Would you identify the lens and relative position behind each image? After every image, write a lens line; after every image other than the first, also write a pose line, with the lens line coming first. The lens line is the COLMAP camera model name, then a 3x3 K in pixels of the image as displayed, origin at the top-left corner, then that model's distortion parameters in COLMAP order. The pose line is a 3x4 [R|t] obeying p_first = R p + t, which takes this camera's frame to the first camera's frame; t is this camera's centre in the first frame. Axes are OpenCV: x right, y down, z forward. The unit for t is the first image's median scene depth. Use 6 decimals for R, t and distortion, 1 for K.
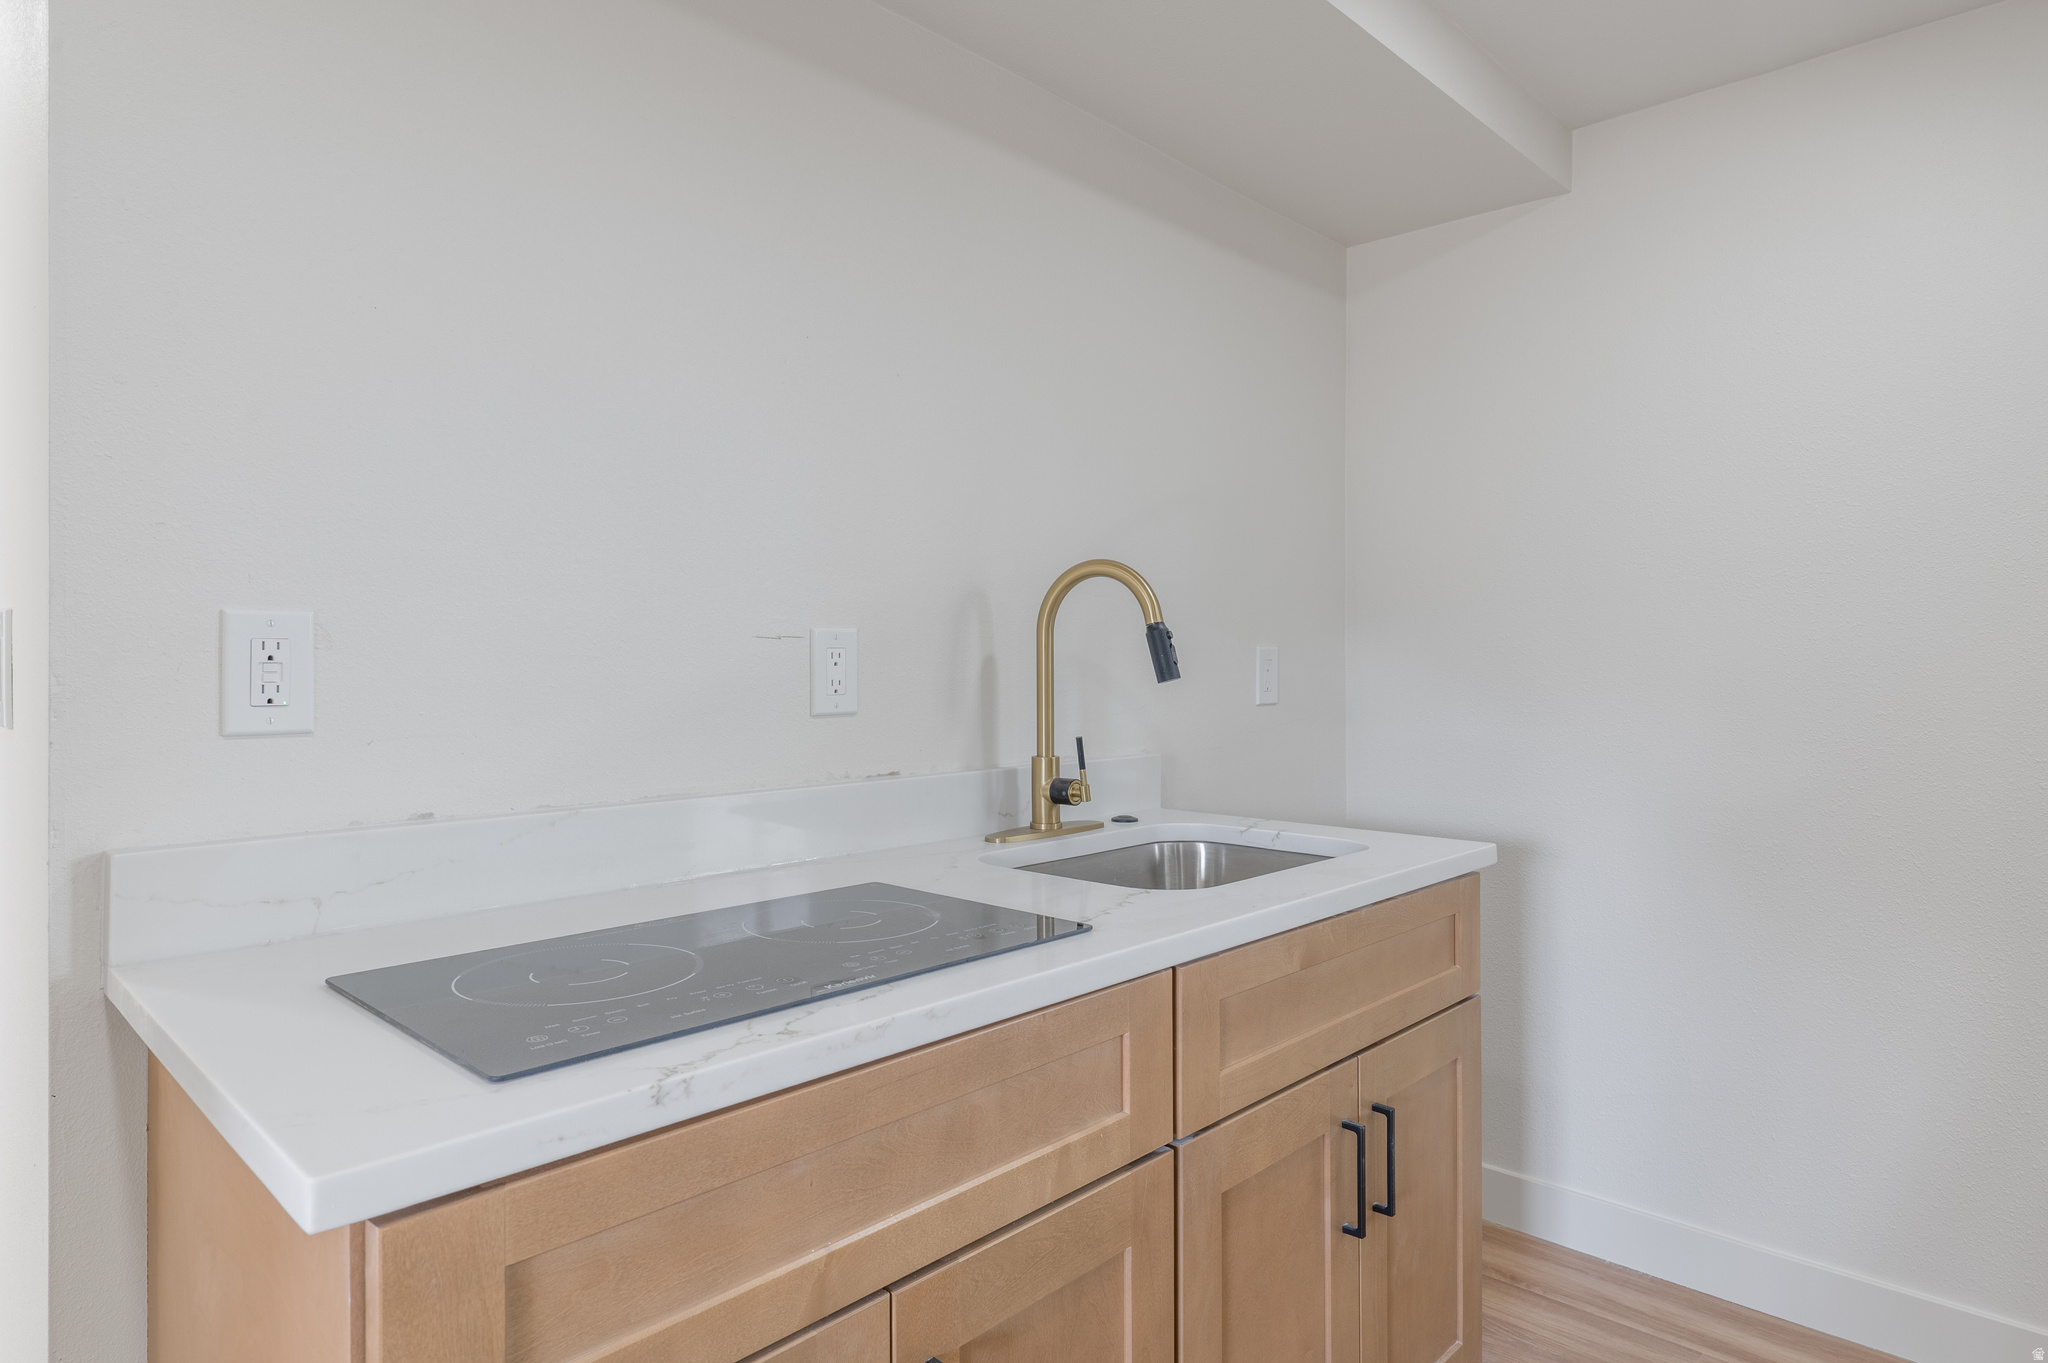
lens RADIAL K [[1153.7, 0, 1024.0], [0, 1153.7, 681.5], [0, 0, 1]] dist [0.000668, 0.000109]
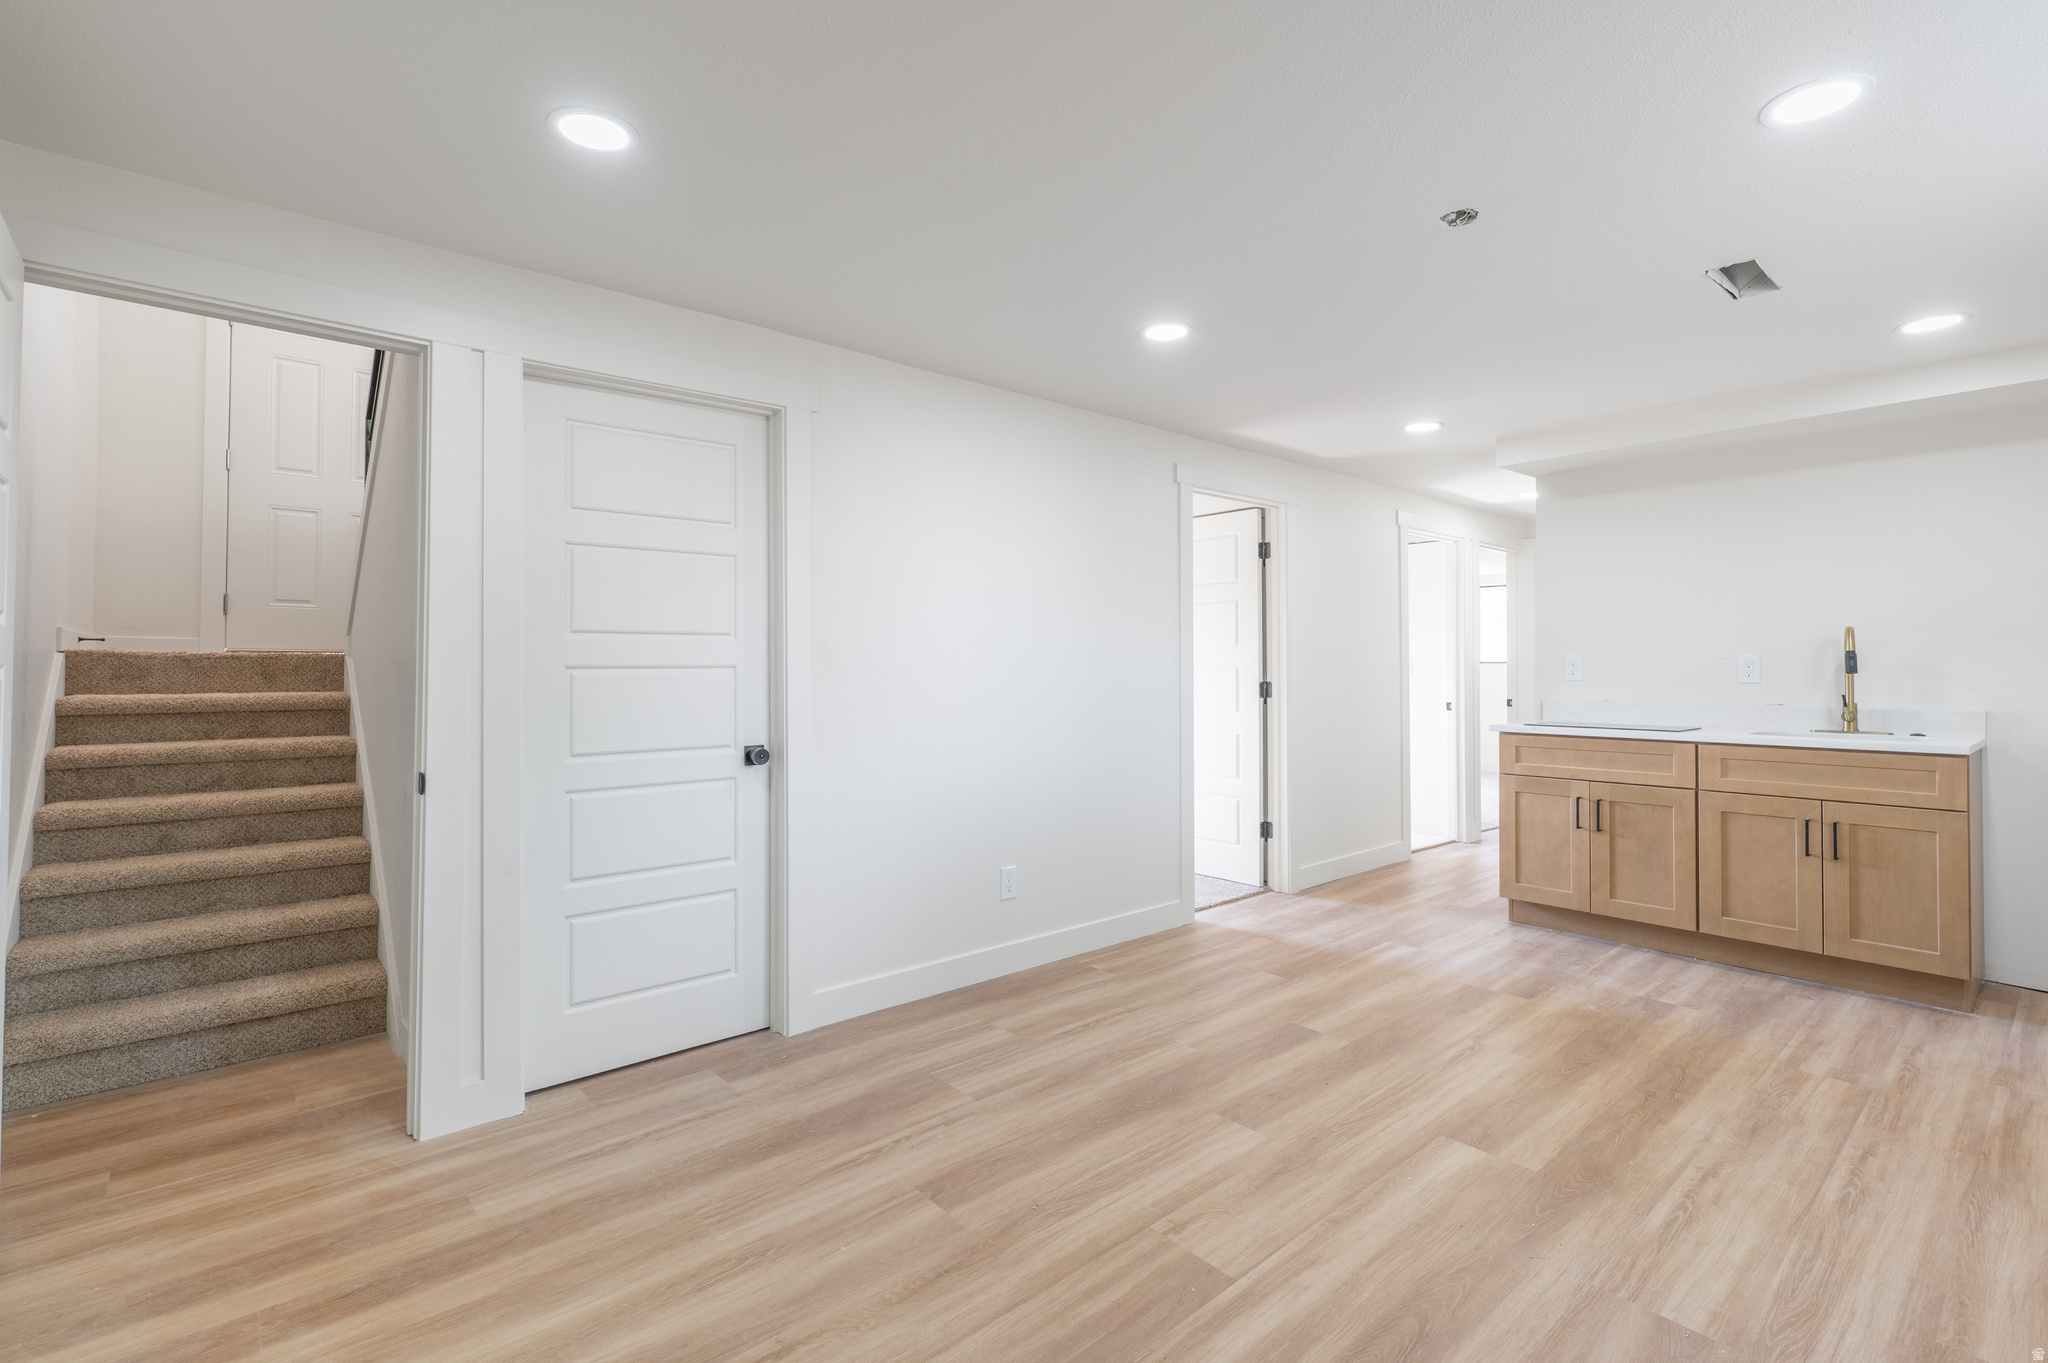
lens RADIAL K [[861.1, 0, 1024.0], [0, 861.1, 681.5], [0, 0, 1]] dist [-0.000075, 0.000002]
pose [[-0.125001, 0.016634, -0.992017, 3.153988], [-0.006310, 0.999826, 0.017560, -0.000515], [0.992136, 0.008455, -0.124875, -0.859758]]
